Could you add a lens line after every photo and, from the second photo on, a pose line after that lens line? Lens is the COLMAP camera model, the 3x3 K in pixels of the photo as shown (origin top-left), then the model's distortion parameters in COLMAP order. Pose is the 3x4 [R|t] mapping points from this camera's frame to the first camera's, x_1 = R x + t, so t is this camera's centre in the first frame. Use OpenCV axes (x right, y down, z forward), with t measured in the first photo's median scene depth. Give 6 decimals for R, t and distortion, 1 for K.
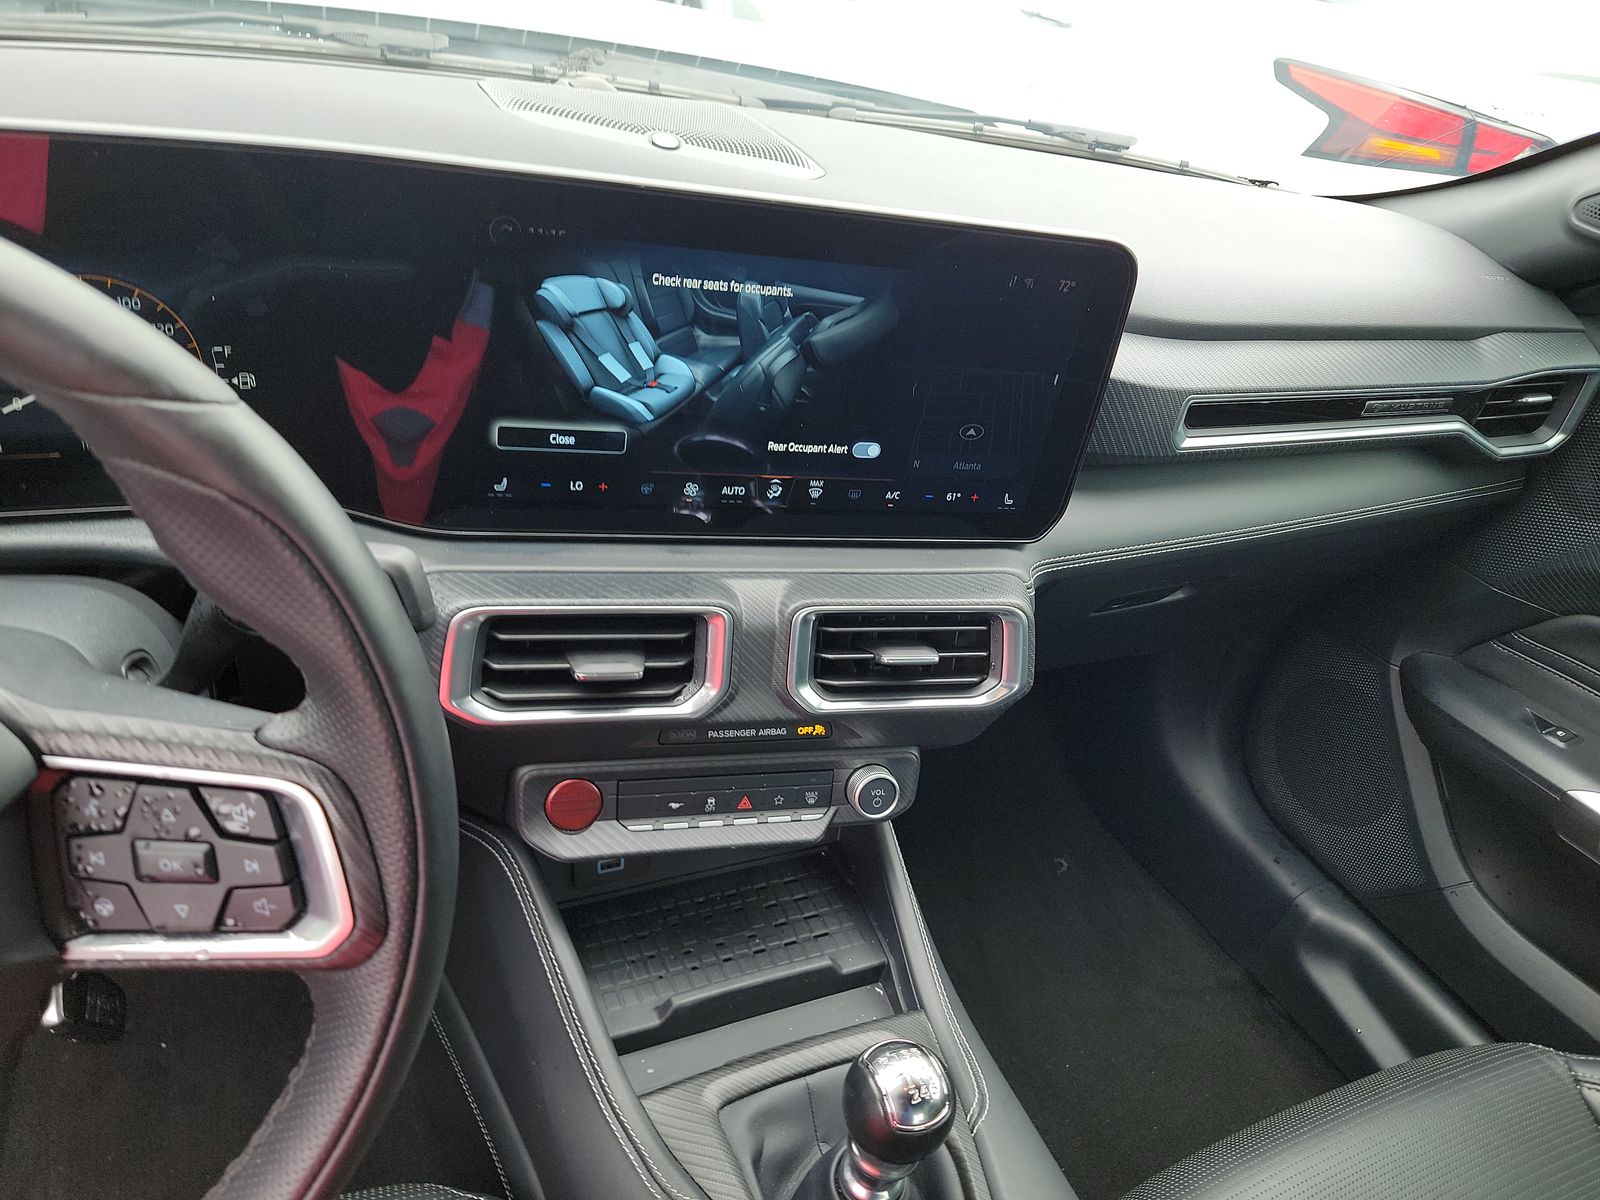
lens RADIAL K [[1107.6, 0, 827.5], [0, 1107.6, 606.1], [0, 0, 1]] dist [0.035280, -0.004817]
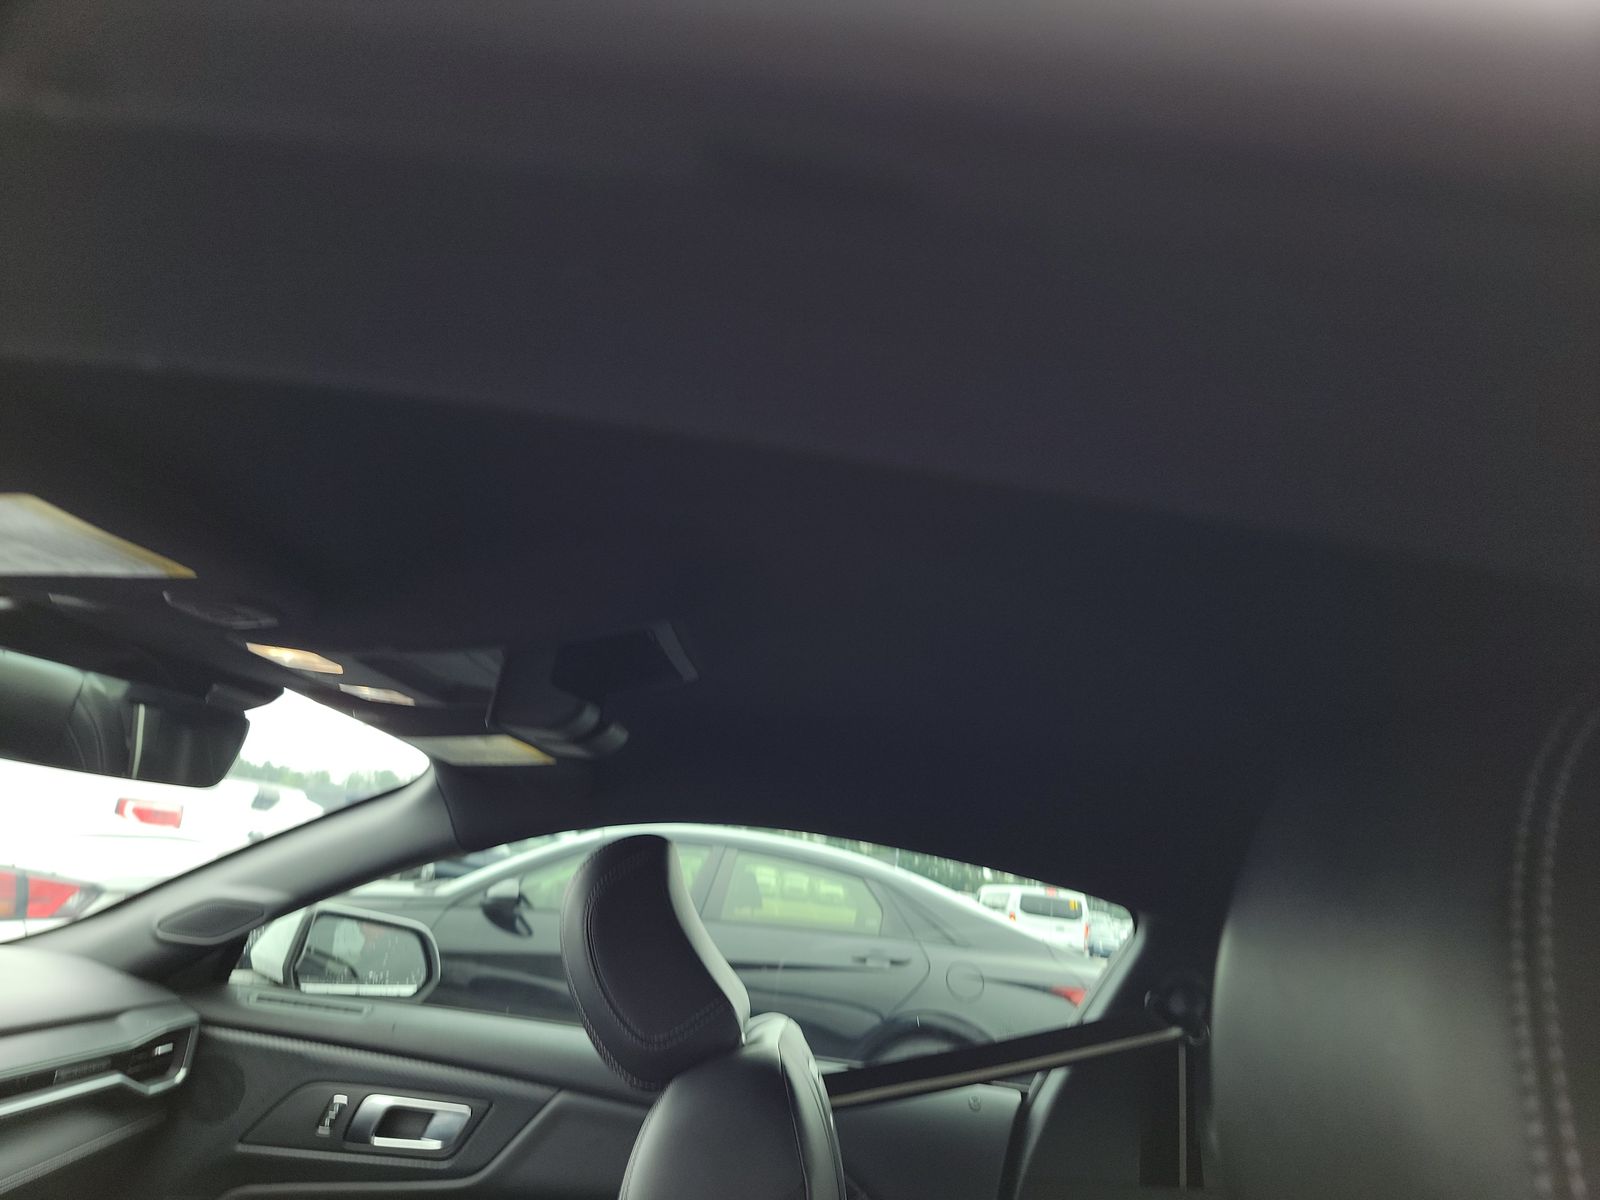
lens RADIAL K [[1107.6, 0, 827.5], [0, 1107.6, 606.1], [0, 0, 1]] dist [0.035280, -0.004817]
pose [[0.433321, 0.115511, 0.893806, -0.588240], [0.431258, 0.844260, -0.318184, 0.260687], [-0.791359, 0.523337, 0.316021, -0.719345]]
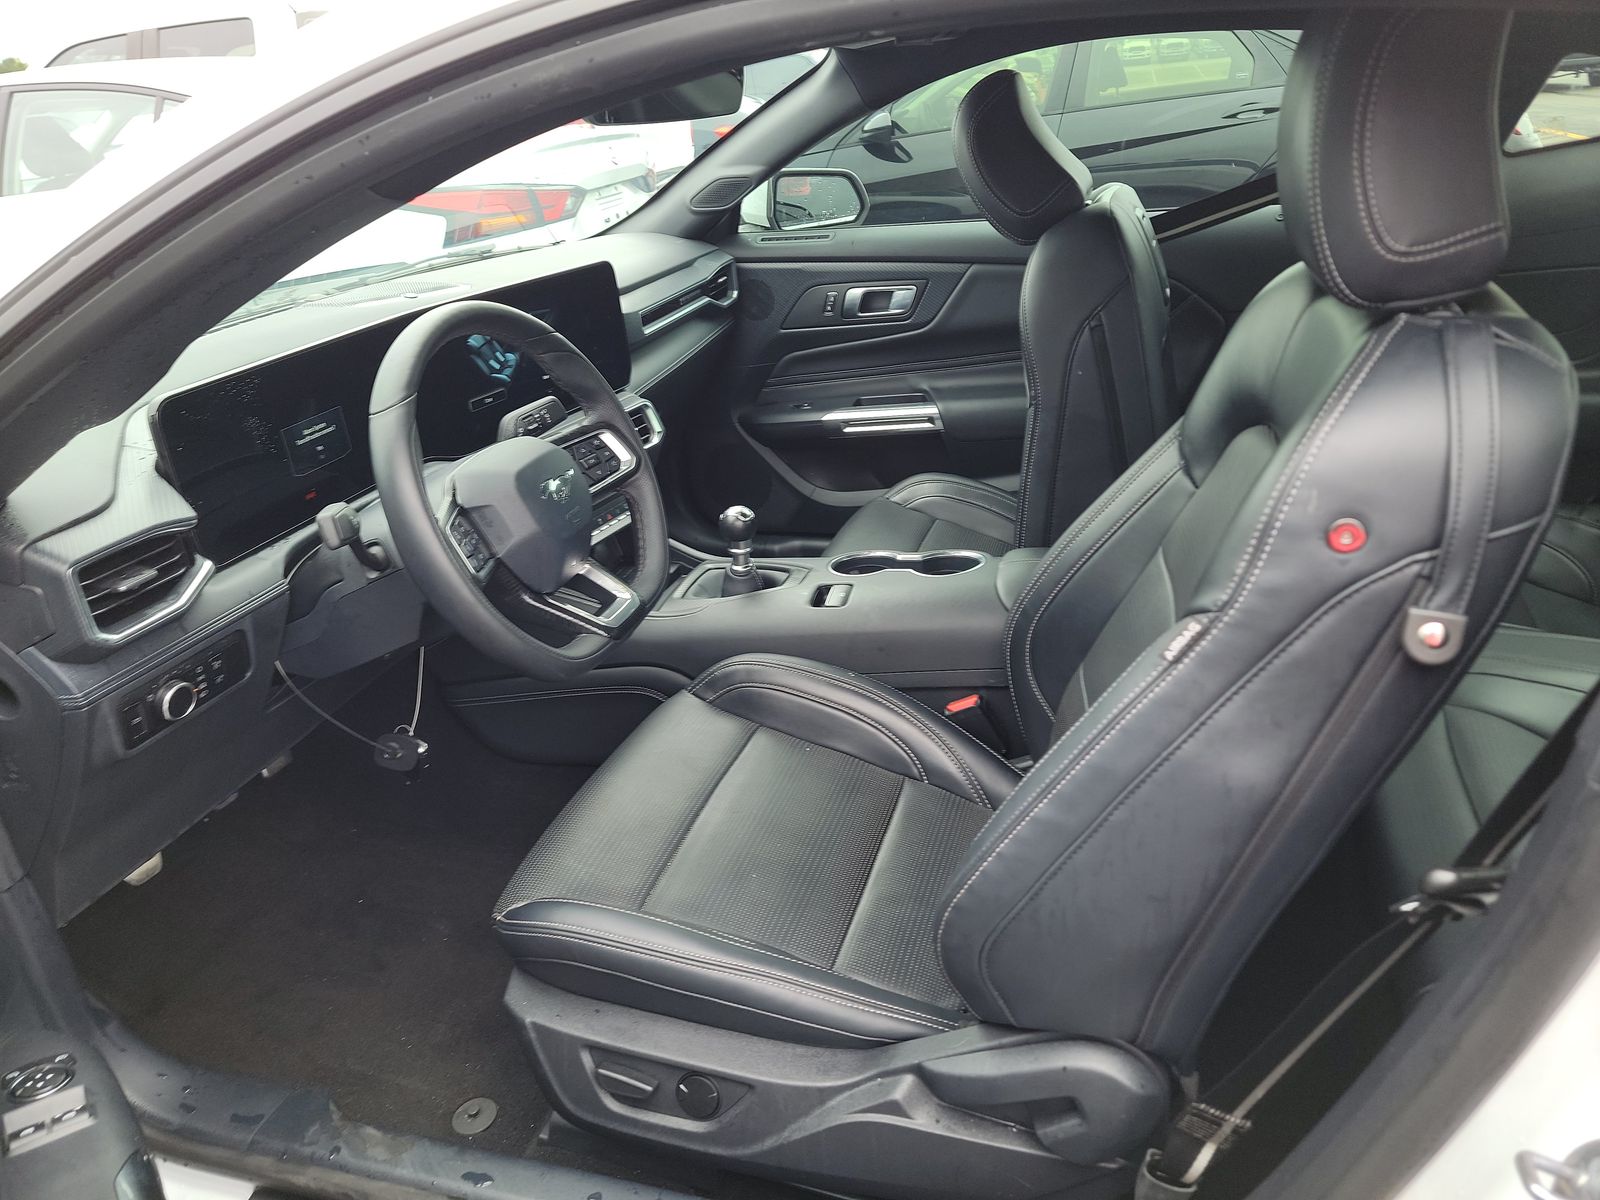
lens RADIAL K [[1122.2, 0, 809.2], [0, 1122.2, 622.9], [0, 0, 1]] dist [0.040481, -0.057040]
pose [[0.654728, -0.514771, 0.553482, -1.392128], [0.554773, 0.824607, 0.110679, 0.374307], [-0.513380, 0.234592, 0.825474, -1.319587]]
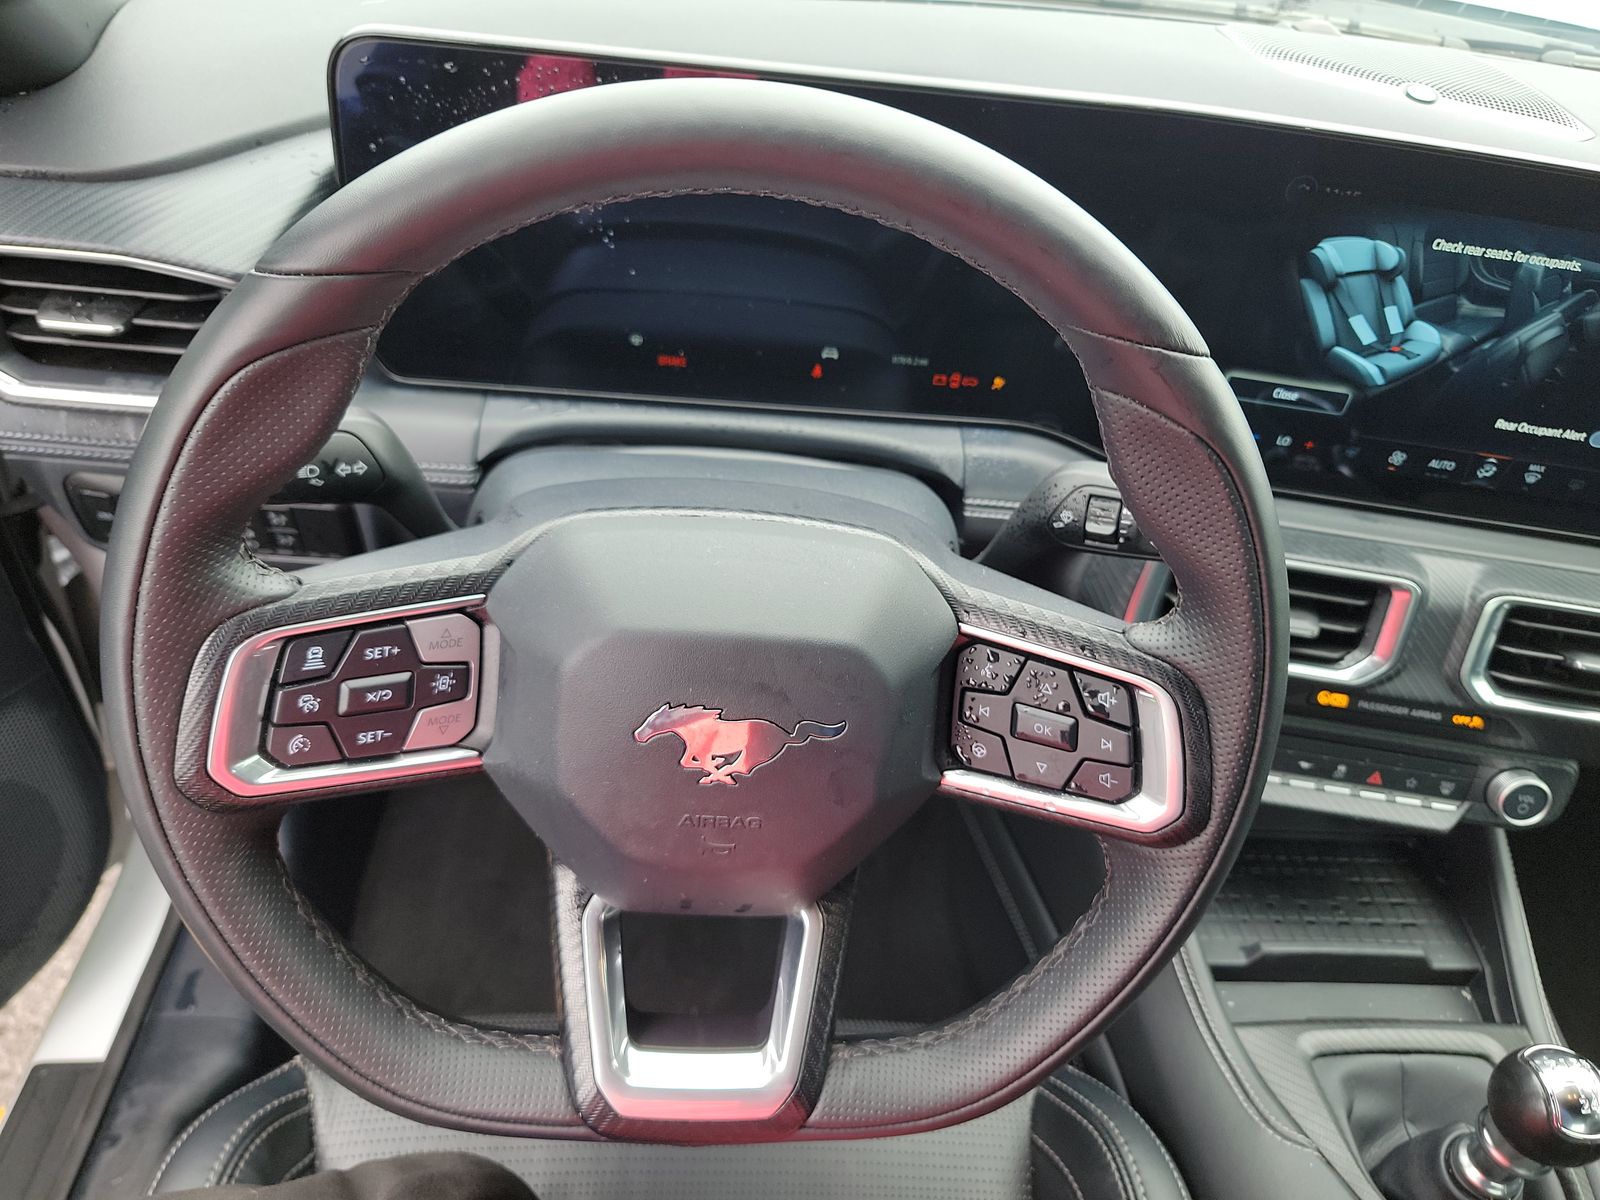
lens RADIAL K [[1122.2, 0, 809.2], [0, 1122.2, 622.9], [0, 0, 1]] dist [0.040481, -0.057040]
pose [[0.923505, 0.180005, -0.338729, -0.245729], [-0.154941, 0.982862, 0.099878, 0.019797], [0.350902, -0.039755, 0.935568, -0.132173]]
